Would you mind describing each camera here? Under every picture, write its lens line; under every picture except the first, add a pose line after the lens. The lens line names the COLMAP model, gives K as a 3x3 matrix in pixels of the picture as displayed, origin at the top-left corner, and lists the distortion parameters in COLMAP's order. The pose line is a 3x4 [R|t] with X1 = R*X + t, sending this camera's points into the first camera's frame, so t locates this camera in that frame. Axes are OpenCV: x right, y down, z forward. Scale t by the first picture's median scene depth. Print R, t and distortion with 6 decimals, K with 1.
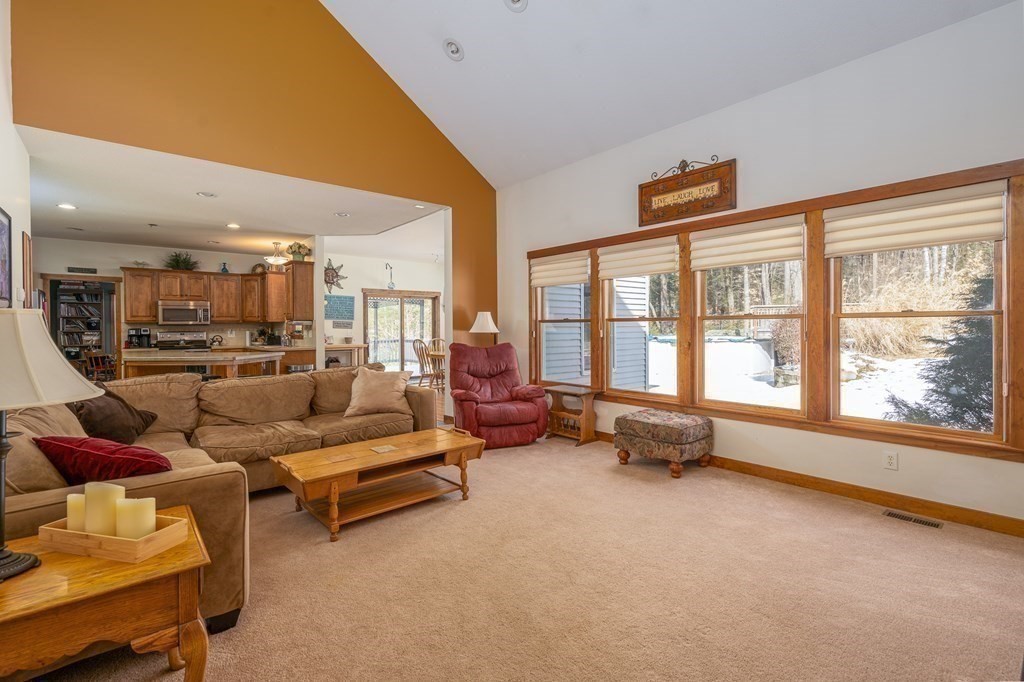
lens RADIAL K [[462.7, 0, 515.9], [0, 462.7, 323.5], [0, 0, 1]] dist [-0.005817, 0.002074]
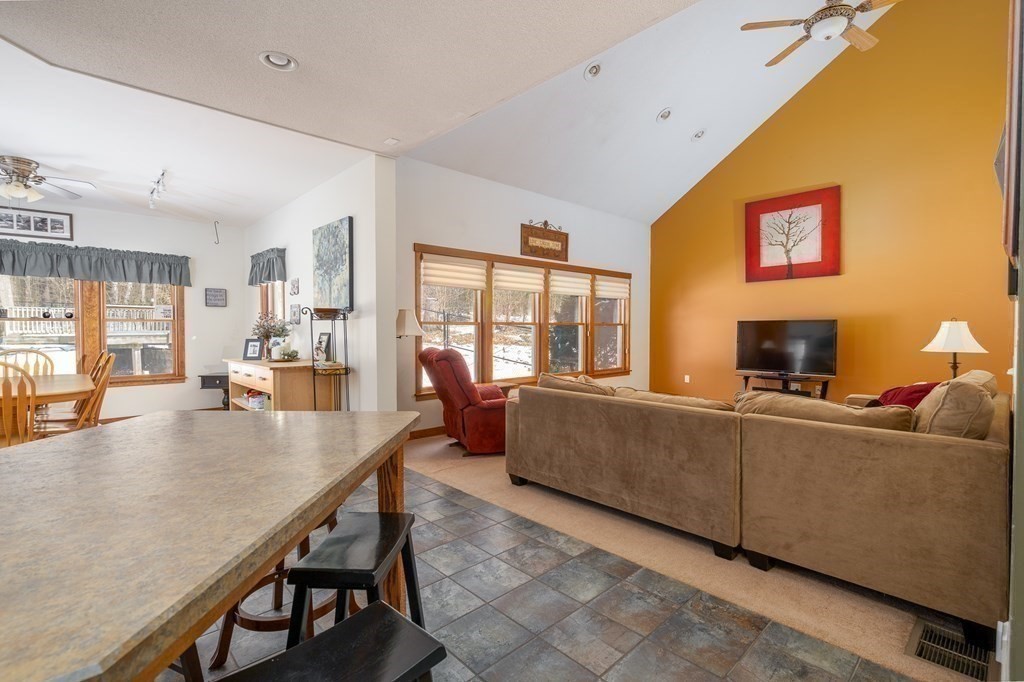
lens RADIAL K [[462.7, 0, 519.2], [0, 462.7, 340.4], [0, 0, 1]] dist [-0.005817, 0.002074]
pose [[-0.050615, -0.021400, 0.998489, -0.607575], [-0.005780, 0.999760, 0.021134, 0.007173], [-0.998702, -0.004701, -0.050727, 0.599907]]
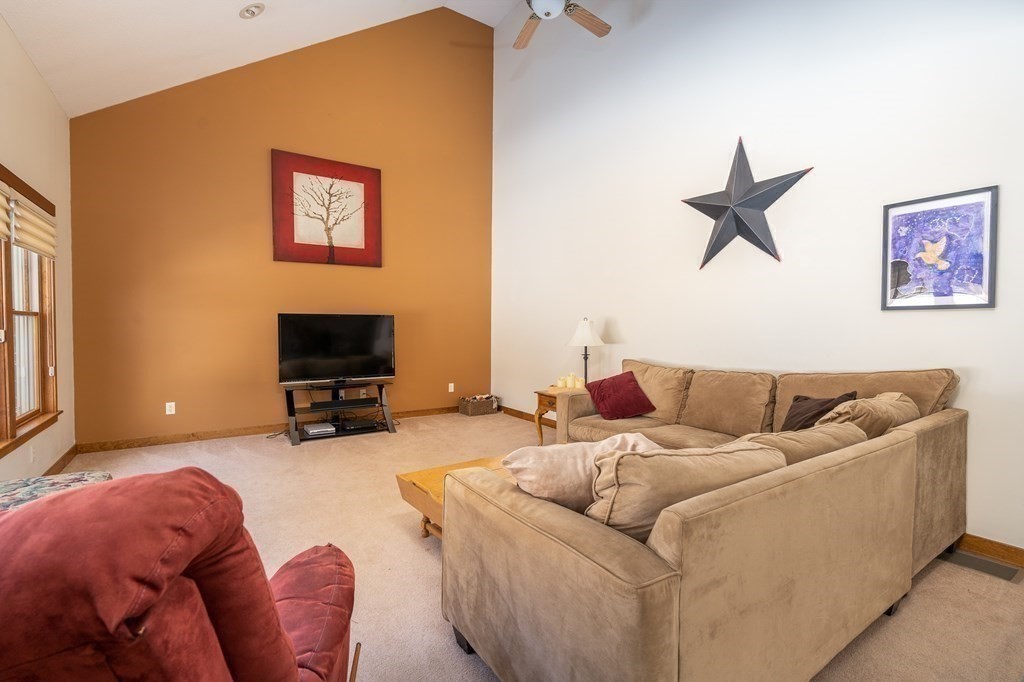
lens RADIAL K [[462.7, 0, 506.0], [0, 462.7, 343.2], [0, 0, 1]] dist [-0.005817, 0.002074]
pose [[-0.991181, -0.009259, 0.132191, -0.147706], [-0.005329, 0.999534, 0.030053, 0.005925], [-0.132408, 0.029084, -0.990769, 0.713120]]
